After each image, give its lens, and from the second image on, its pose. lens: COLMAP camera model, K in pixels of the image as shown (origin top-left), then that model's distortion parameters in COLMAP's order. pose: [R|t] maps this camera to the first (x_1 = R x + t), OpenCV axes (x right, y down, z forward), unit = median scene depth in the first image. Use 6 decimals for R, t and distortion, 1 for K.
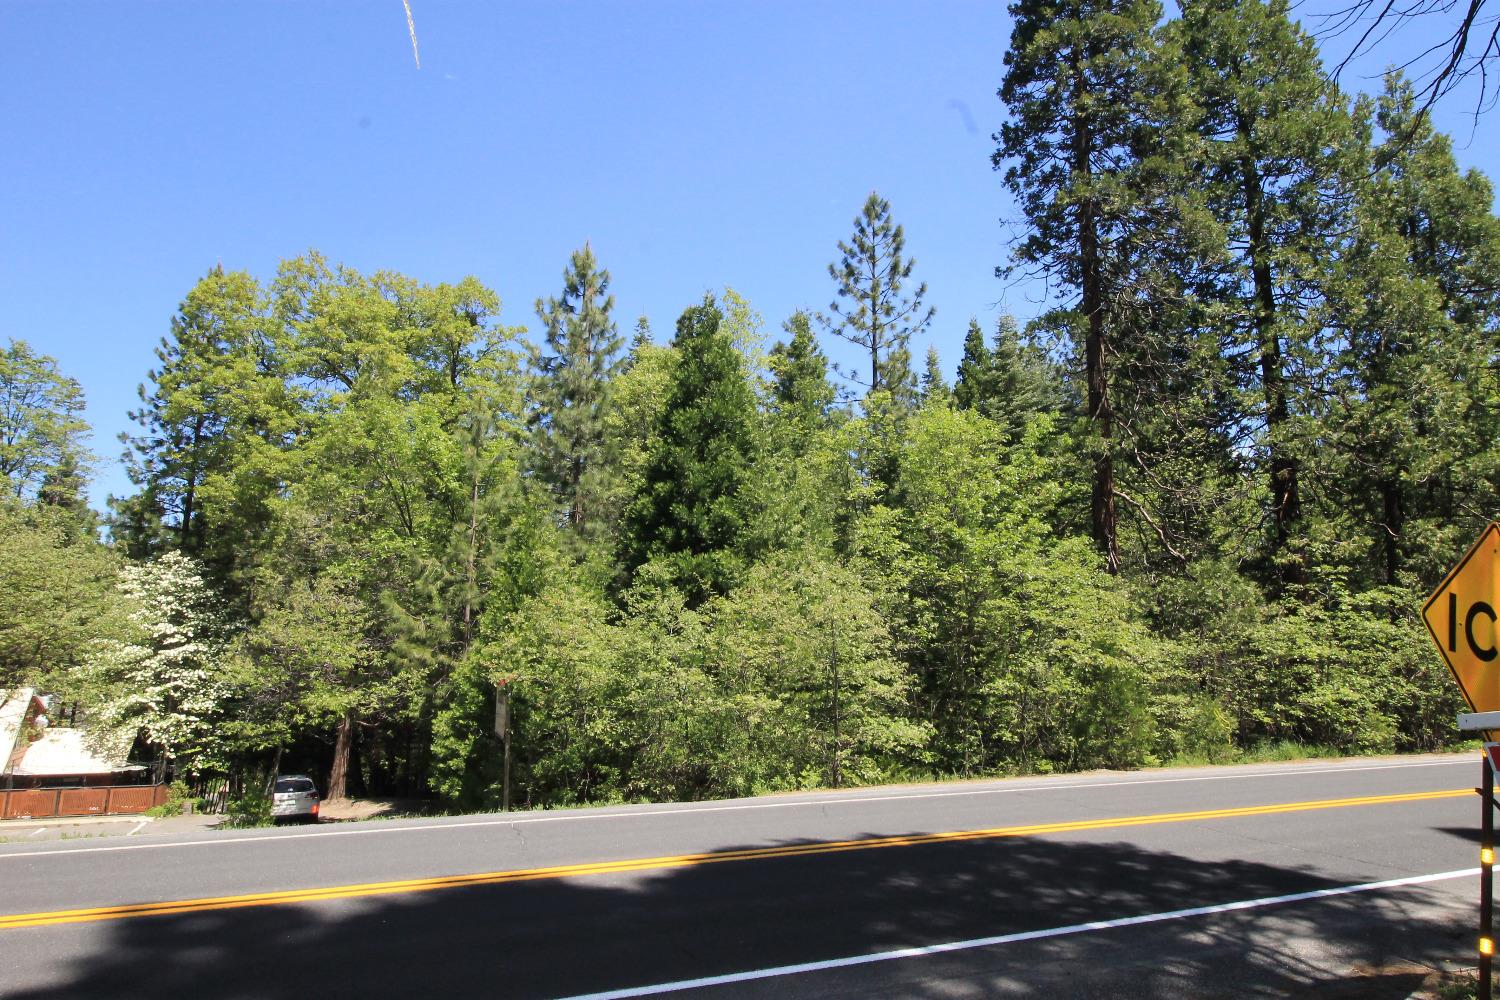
lens RADIAL K [[916.2, 0, 750.0], [0, 916.2, 500.0], [0, 0, 1]] dist [-0.001706, 0.000352]
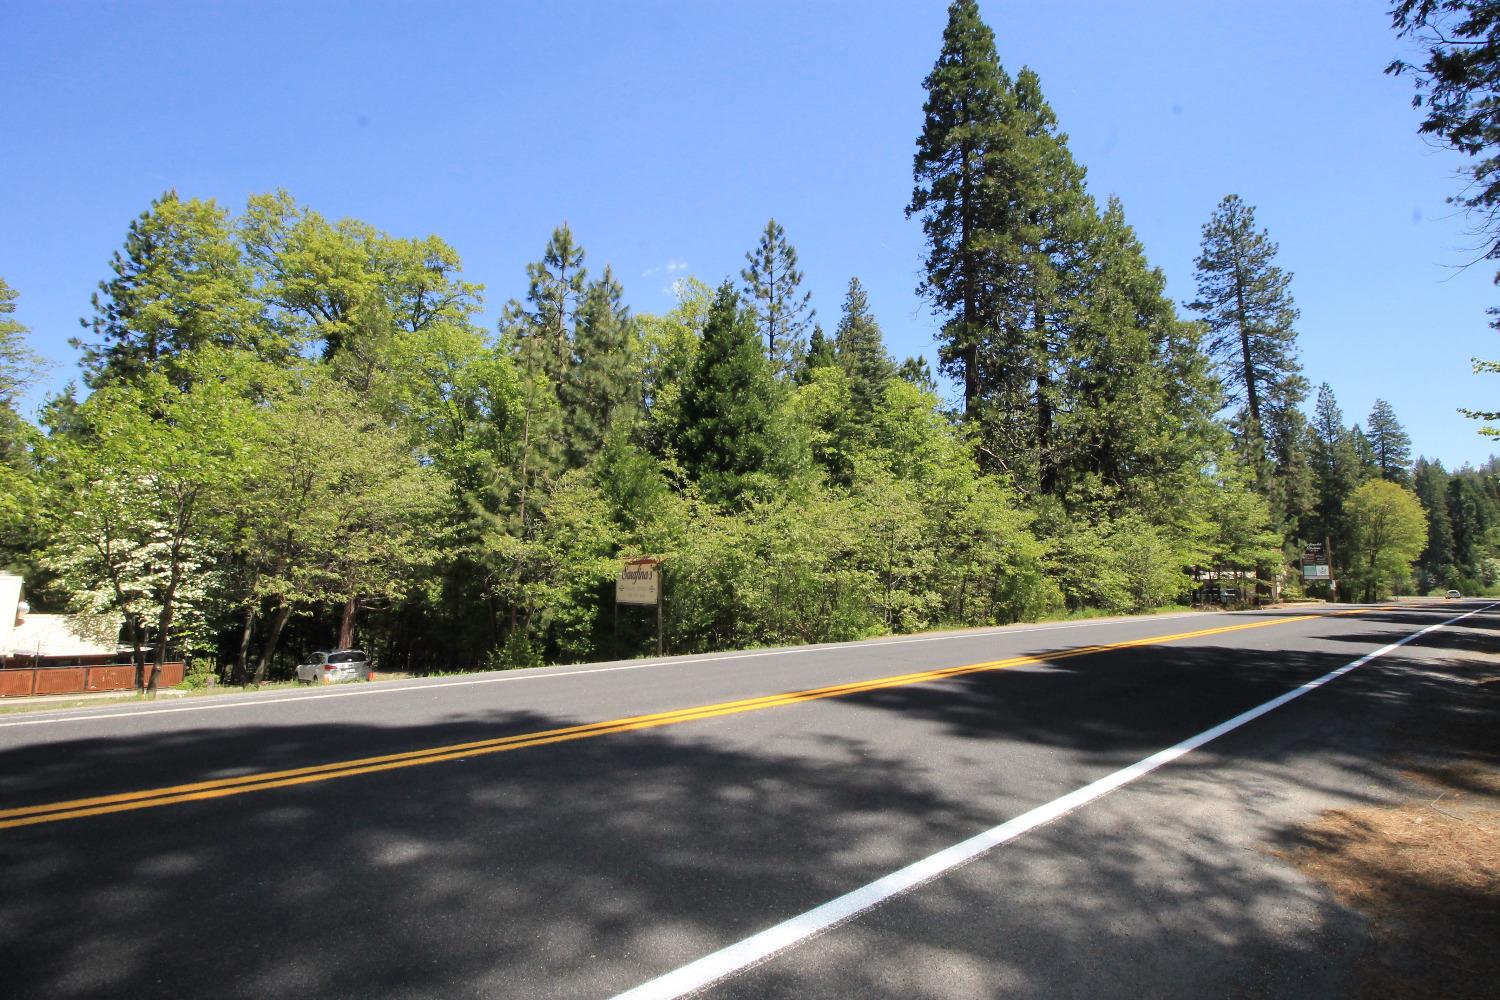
lens RADIAL K [[689.7, 0, 741.7], [0, 689.7, 494.3], [0, 0, 1]] dist [-0.001880, -0.009903]
pose [[0.951934, 0.042182, 0.303386, -0.243217], [-0.059824, 0.997001, 0.049090, 0.026809], [-0.300405, -0.064880, 0.951602, 0.023986]]
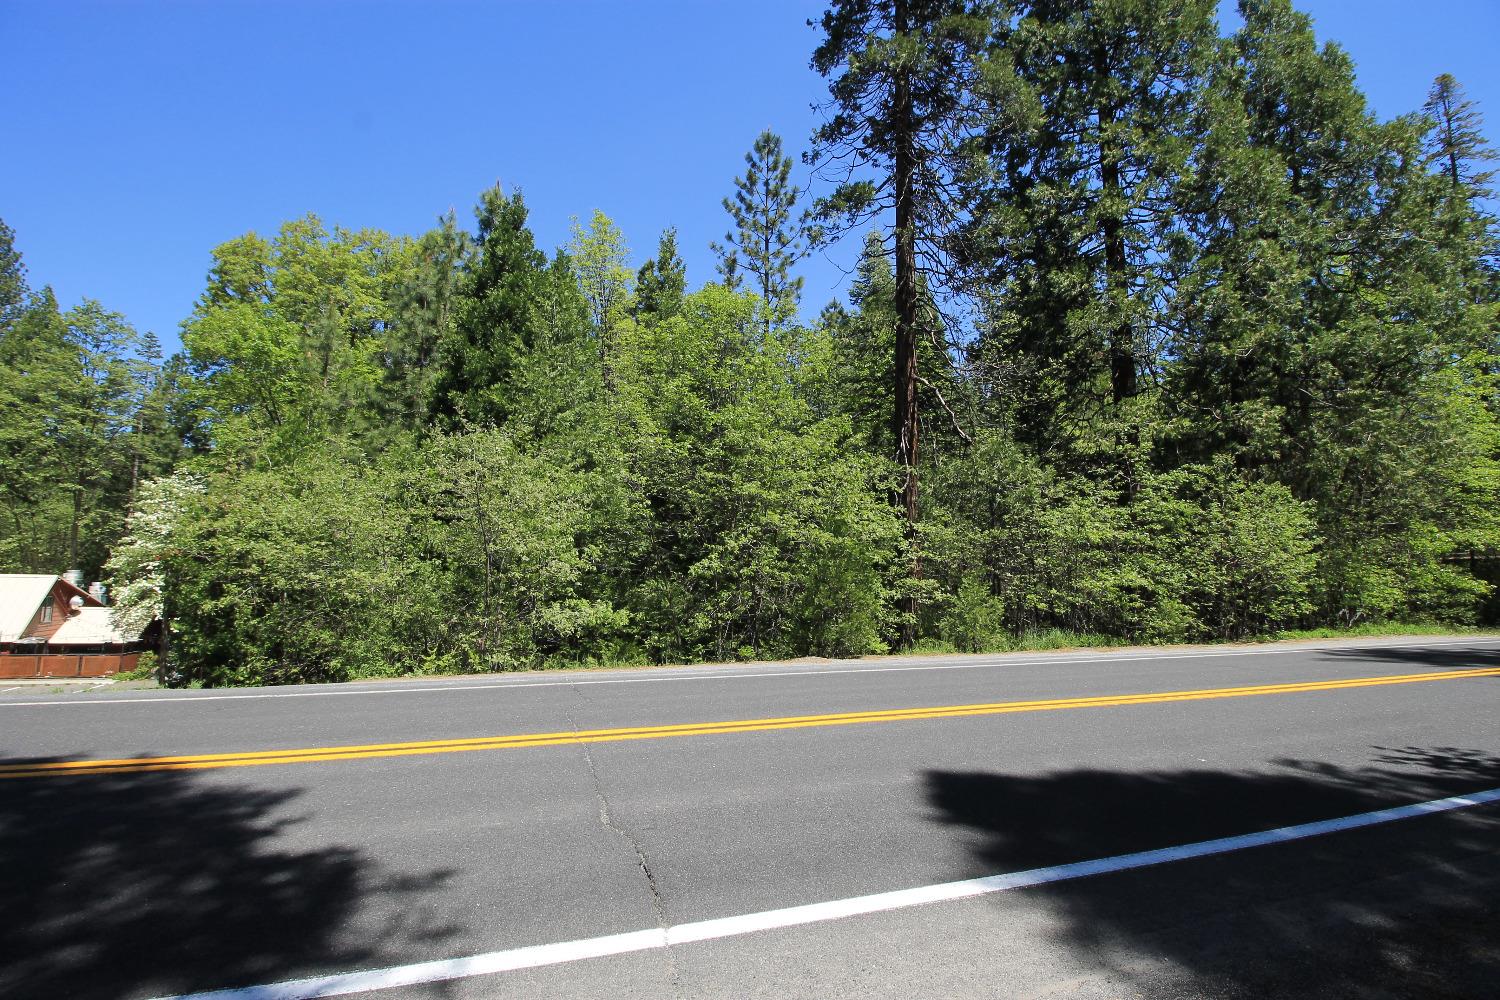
lens RADIAL K [[689.7, 0, 741.7], [0, 689.7, 494.3], [0, 0, 1]] dist [-0.001880, -0.009903]
pose [[0.995937, -0.006633, -0.089812, 0.212793], [0.012885, 0.997519, 0.069212, 0.048364], [0.089130, -0.070088, 0.993551, 0.184766]]
